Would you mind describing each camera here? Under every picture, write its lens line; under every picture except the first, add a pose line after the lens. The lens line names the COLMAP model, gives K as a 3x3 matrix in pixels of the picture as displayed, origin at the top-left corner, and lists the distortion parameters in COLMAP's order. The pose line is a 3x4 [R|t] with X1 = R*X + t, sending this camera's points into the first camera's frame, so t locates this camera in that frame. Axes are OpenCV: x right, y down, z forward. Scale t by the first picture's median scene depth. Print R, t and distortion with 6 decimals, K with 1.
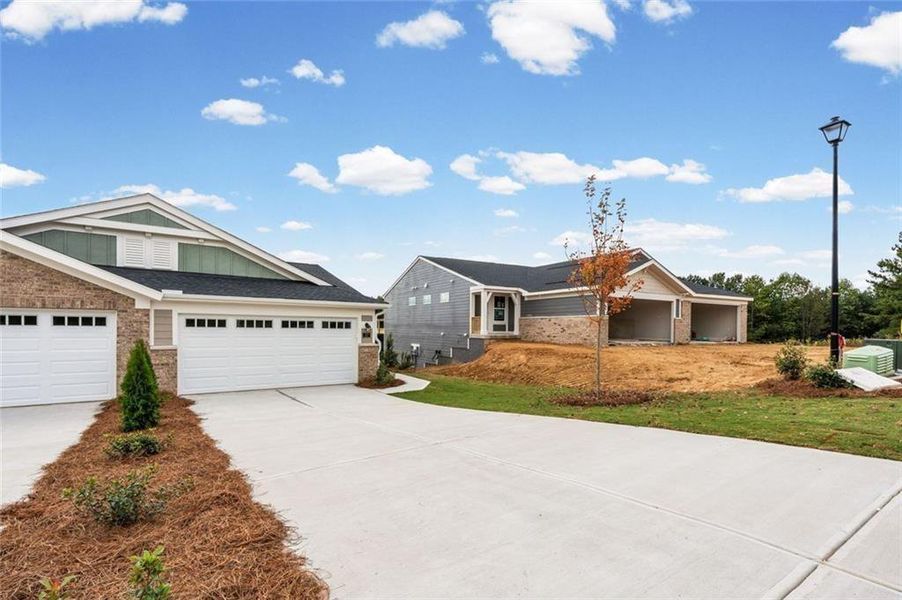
lens RADIAL K [[433.2, 0, 447.9], [0, 433.2, 334.8], [0, 0, 1]] dist [0.003020, 0.001408]
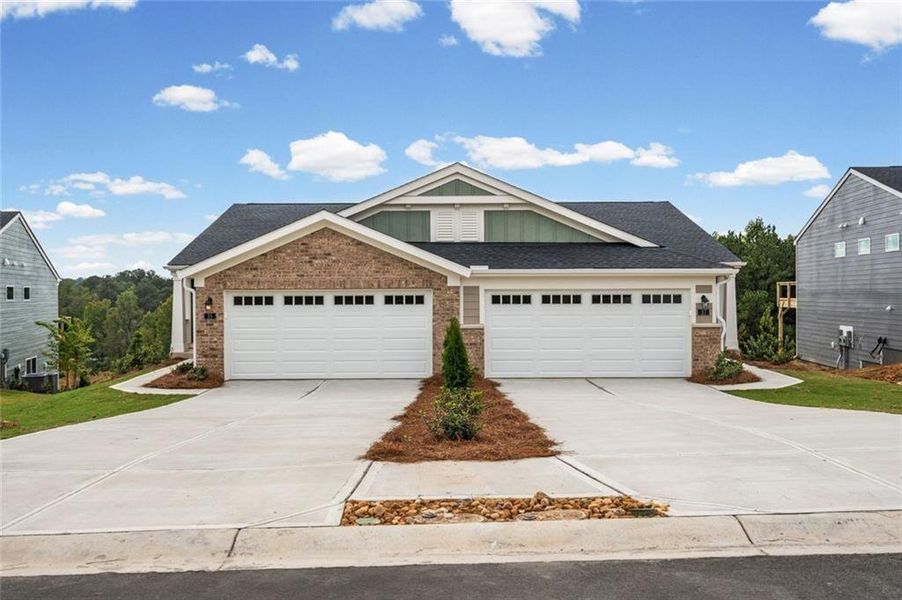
lens RADIAL K [[883.4, 0, 437.3], [0, 883.4, 302.7], [0, 0, 1]] dist [0.041728, -0.020693]
pose [[0.823384, -0.009488, -0.567405, 0.343773], [0.005244, 0.999945, -0.009111, -0.004566], [0.567460, 0.004526, 0.823388, -0.574938]]
